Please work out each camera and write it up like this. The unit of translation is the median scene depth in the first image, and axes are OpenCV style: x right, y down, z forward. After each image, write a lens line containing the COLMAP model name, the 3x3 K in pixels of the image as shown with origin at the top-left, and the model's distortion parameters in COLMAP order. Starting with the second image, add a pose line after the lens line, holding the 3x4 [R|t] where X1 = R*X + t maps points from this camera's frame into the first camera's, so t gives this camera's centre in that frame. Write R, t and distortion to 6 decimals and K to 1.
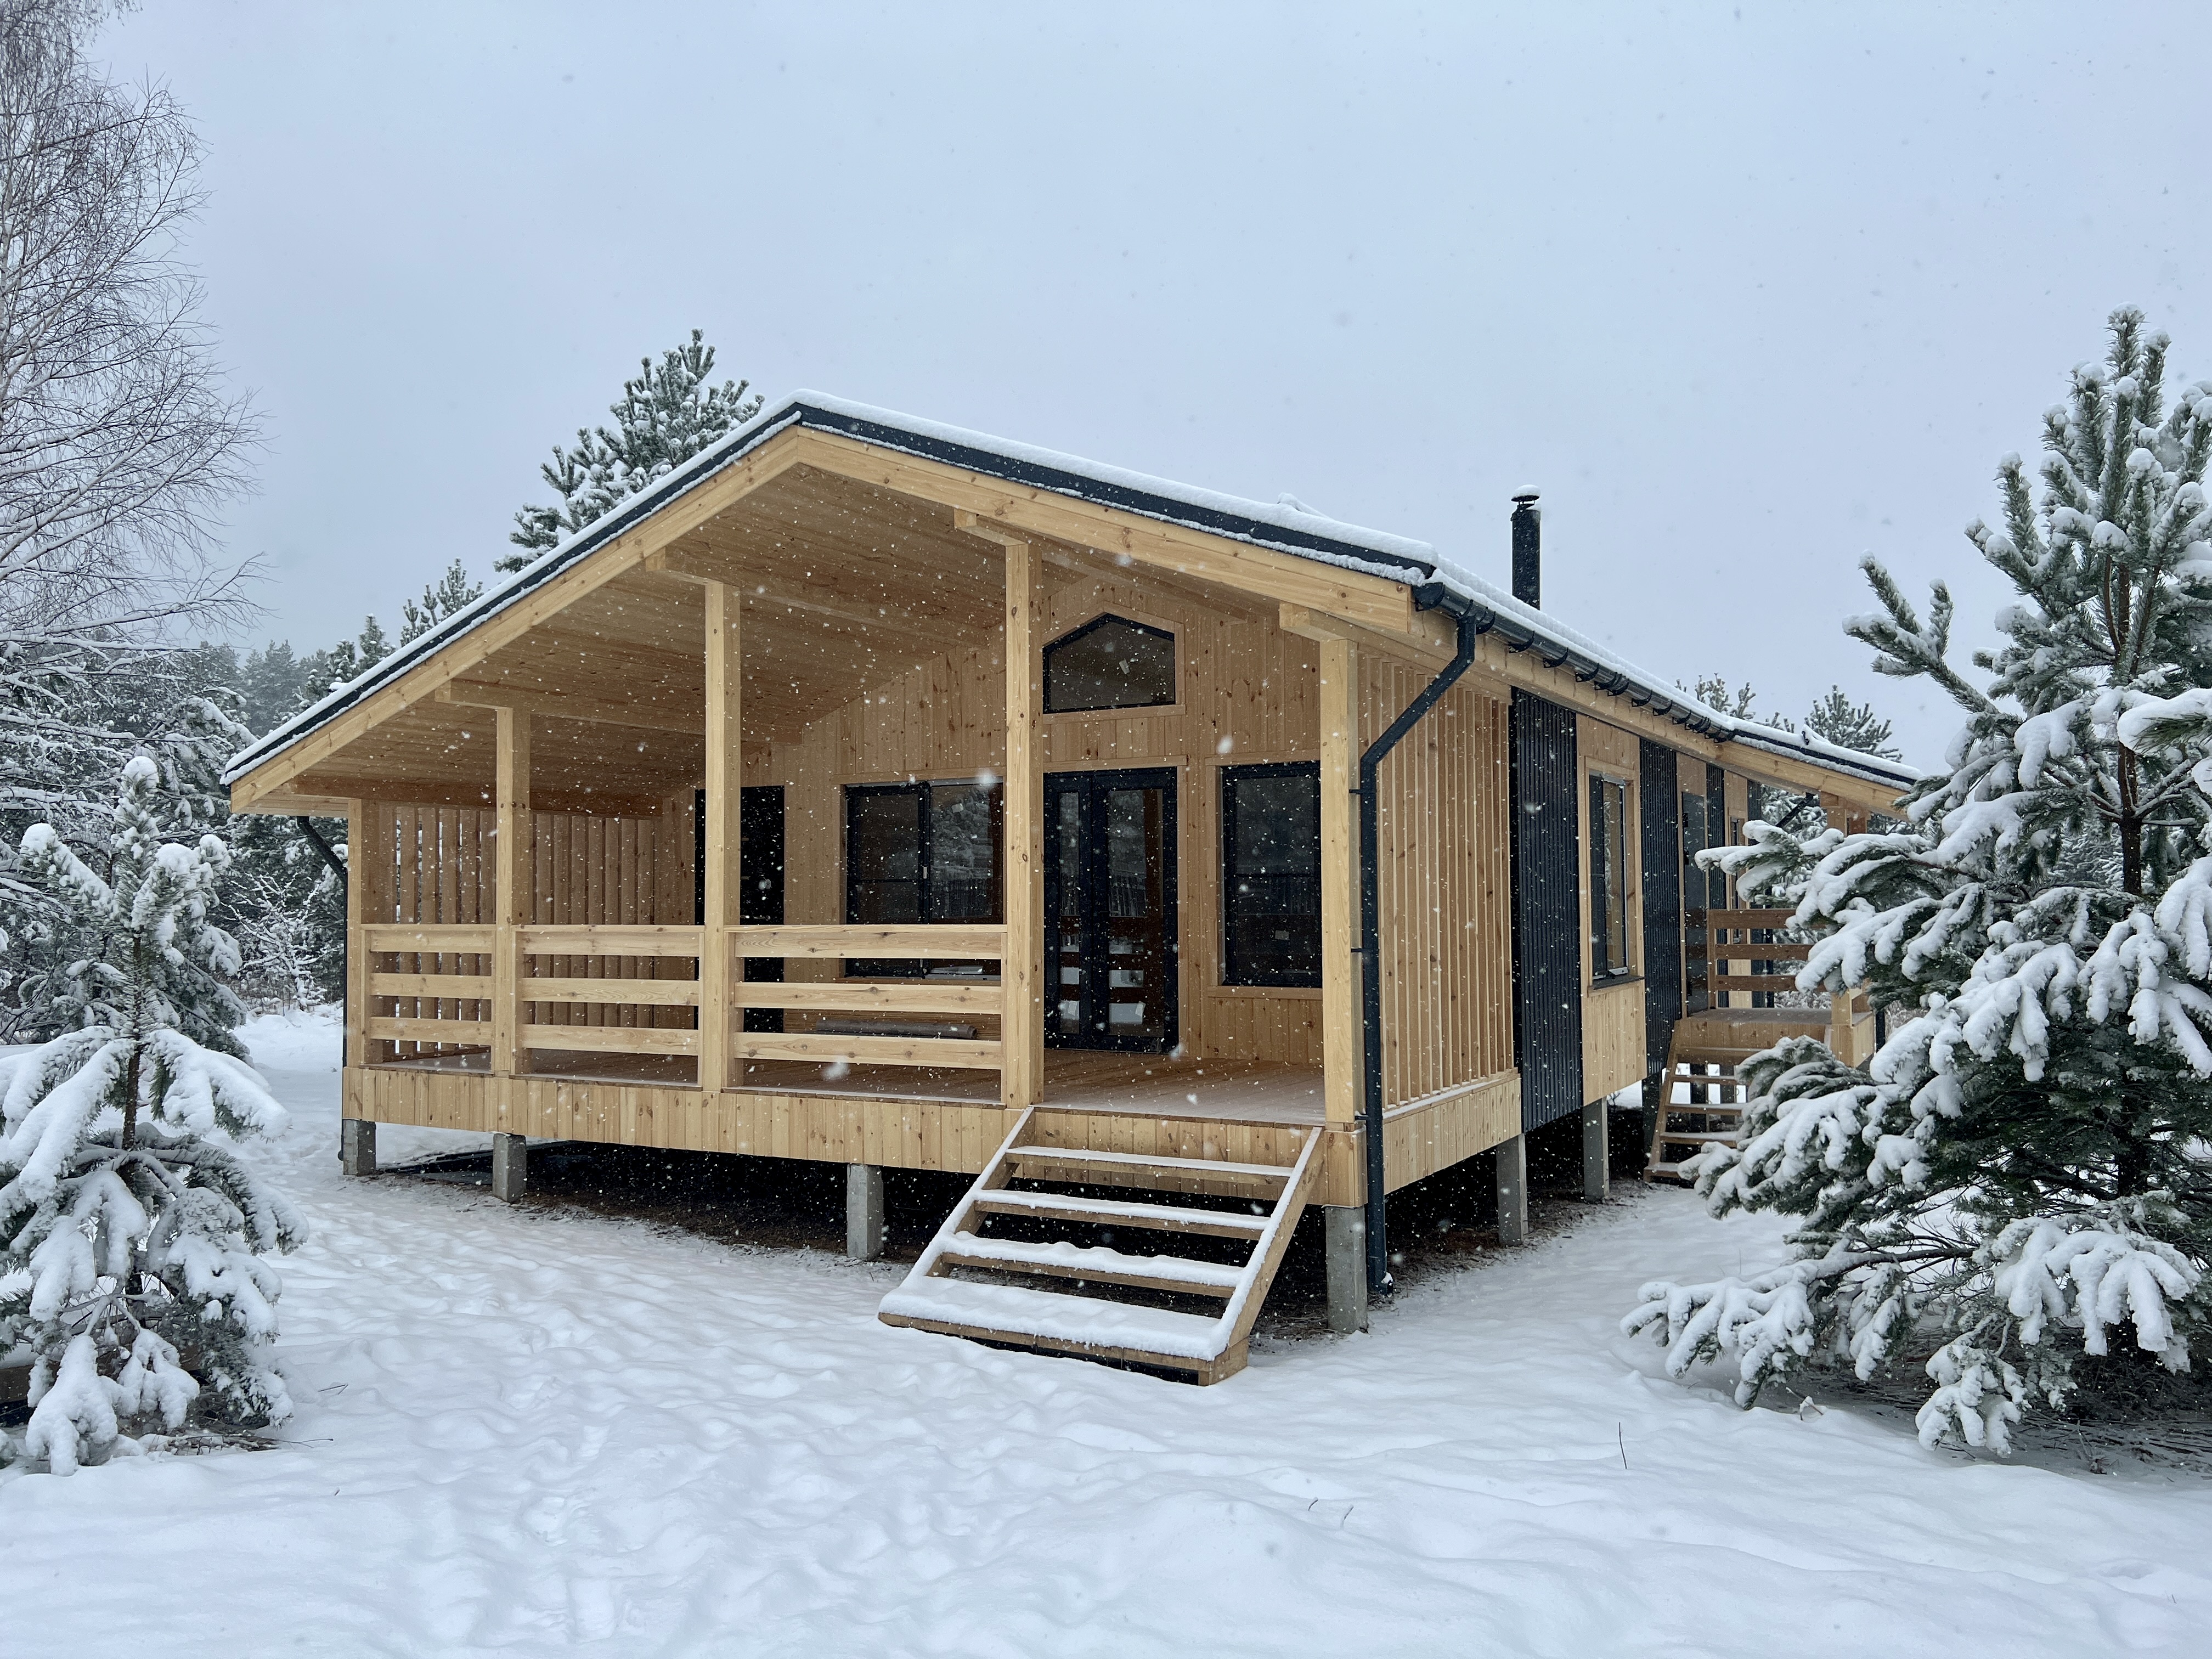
lens RADIAL K [[1669.0, 0, 1114.7], [0, 1669.0, 836.3], [0, 0, 1]] dist [0.057036, -0.061832]
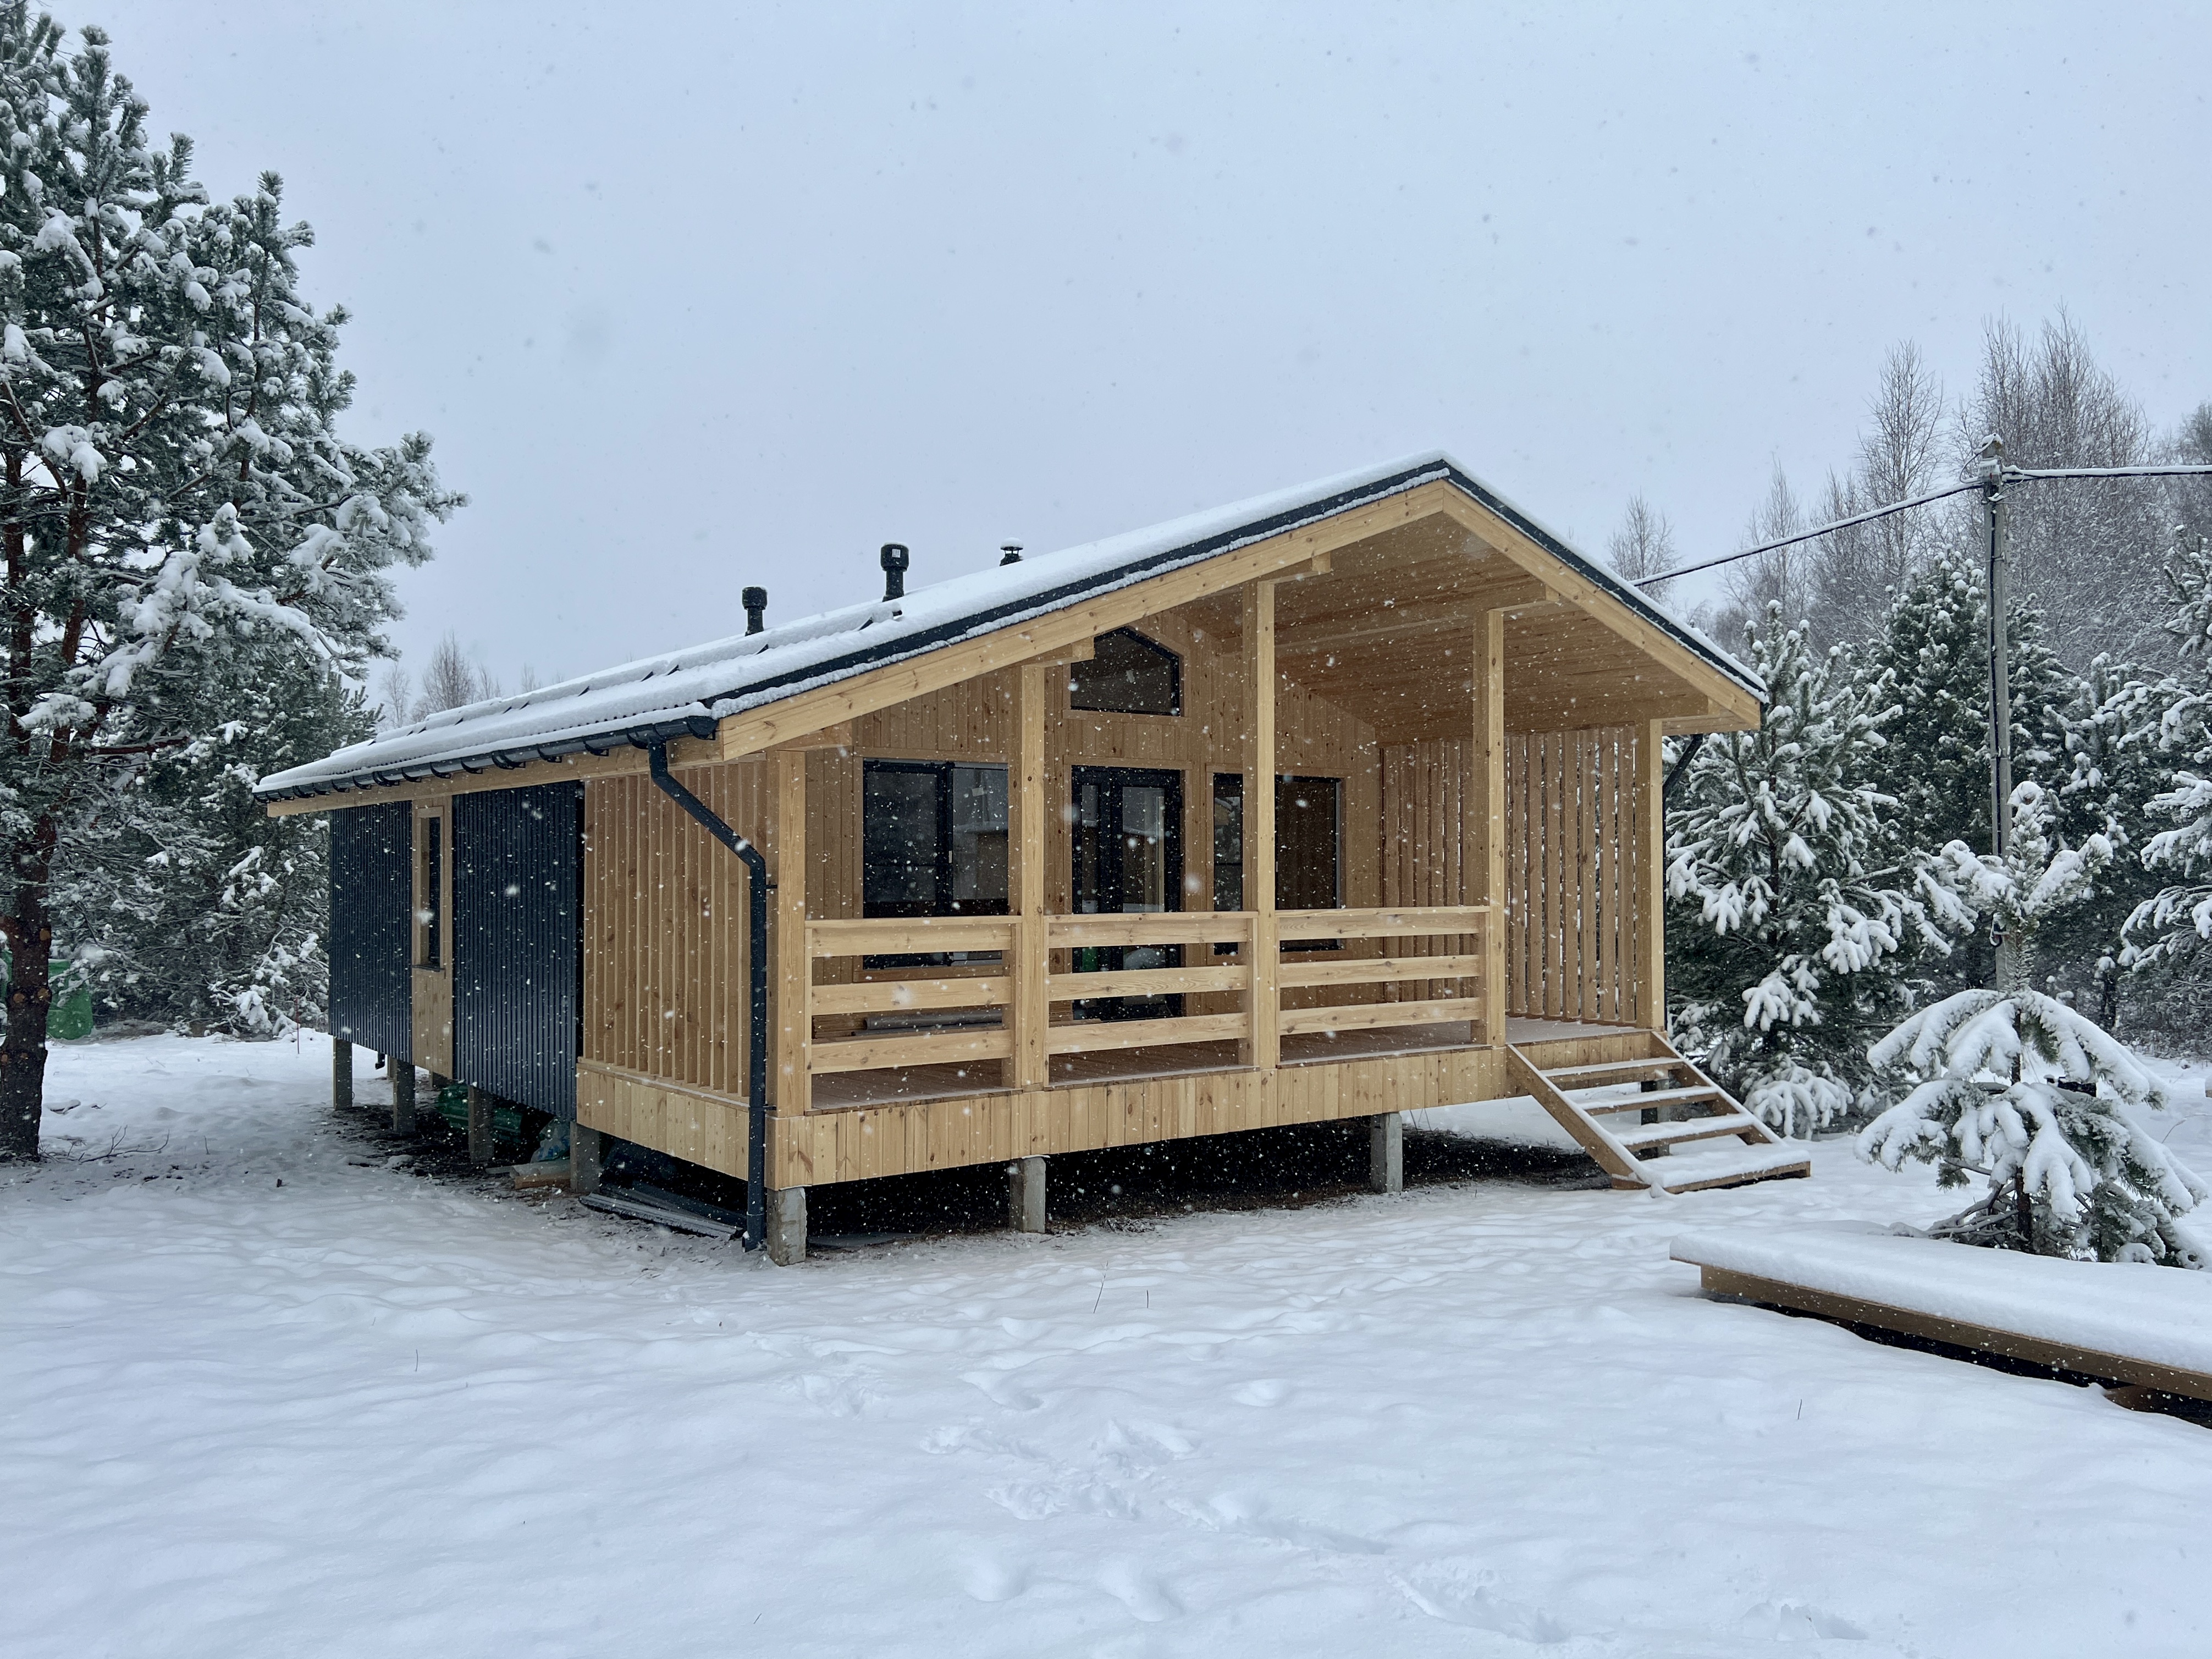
lens RADIAL K [[1669.8, 0, 1107.0], [0, 1669.8, 841.6], [0, 0, 1]] dist [0.054502, -0.054826]
pose [[0.409522, 0.020757, 0.912064, -1.557662], [-0.035677, 0.999341, -0.006724, 0.025964], [-0.911602, -0.029786, 0.409992, 0.843563]]
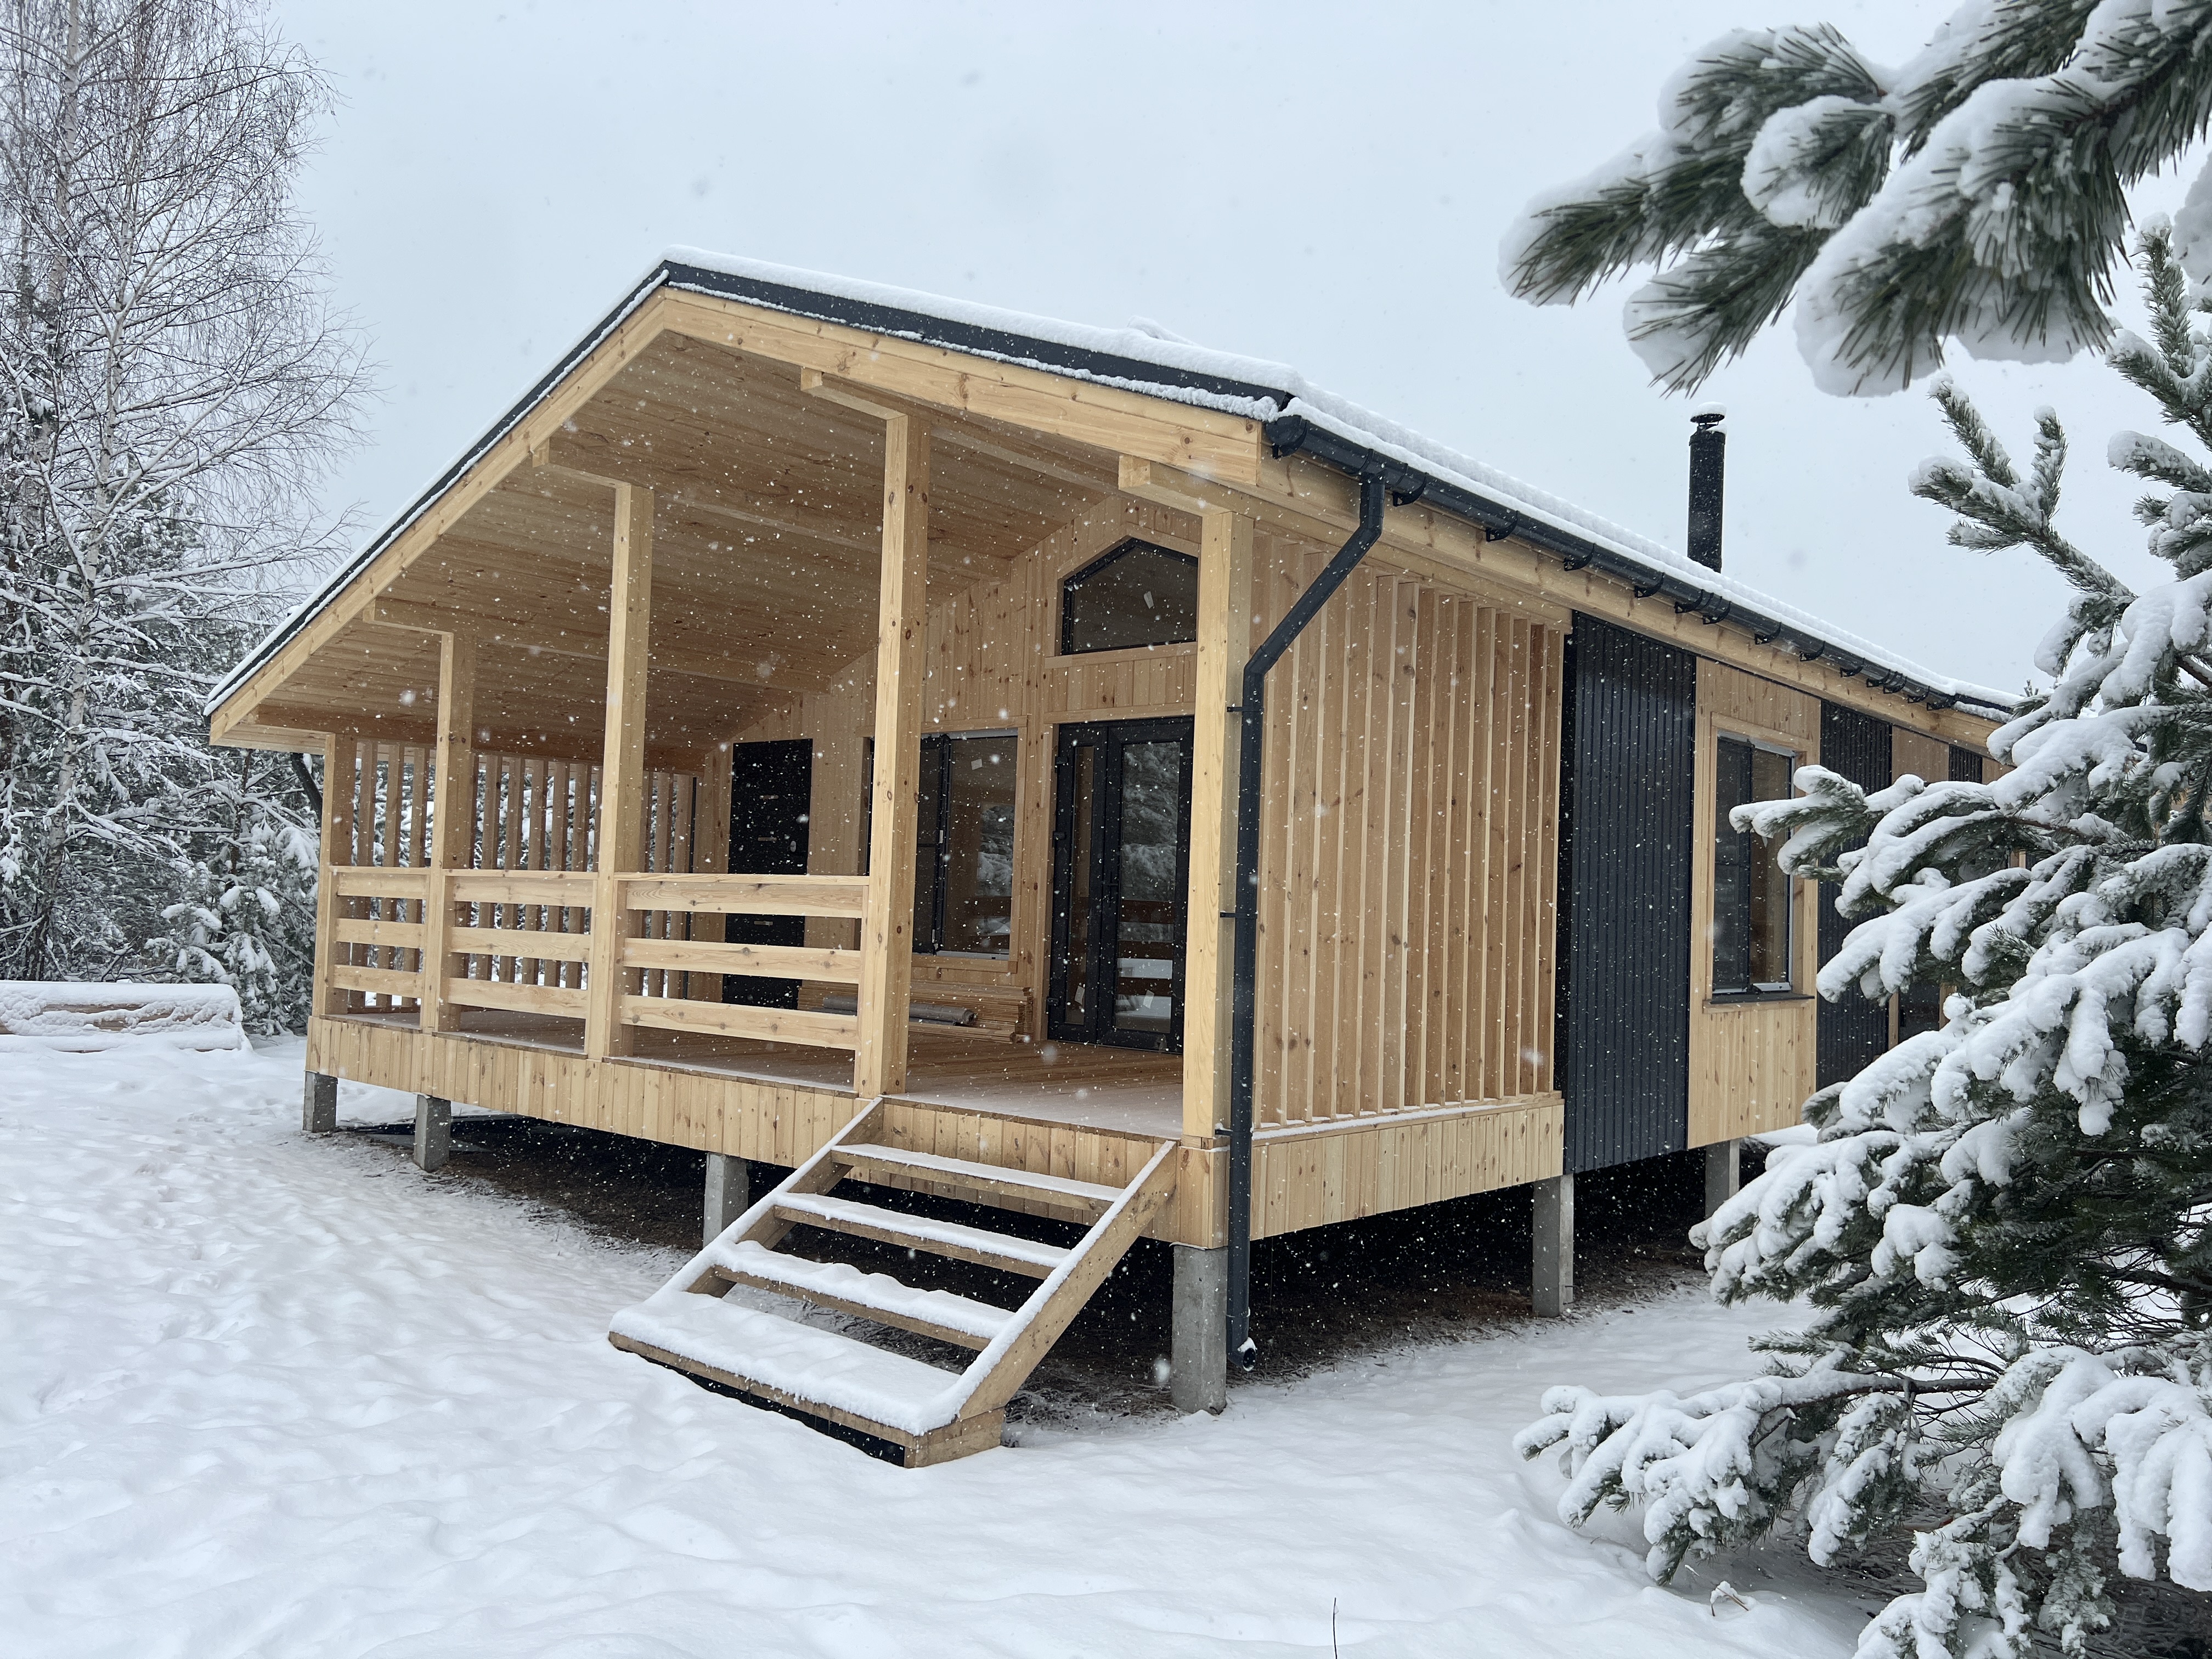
lens RADIAL K [[1669.0, 0, 1114.7], [0, 1669.0, 836.3], [0, 0, 1]] dist [0.057036, -0.061832]
pose [[0.978455, 0.031443, -0.204052, 0.255414], [-0.033516, 0.999416, -0.006709, 0.039841], [0.203721, 0.013403, 0.978937, 0.241570]]
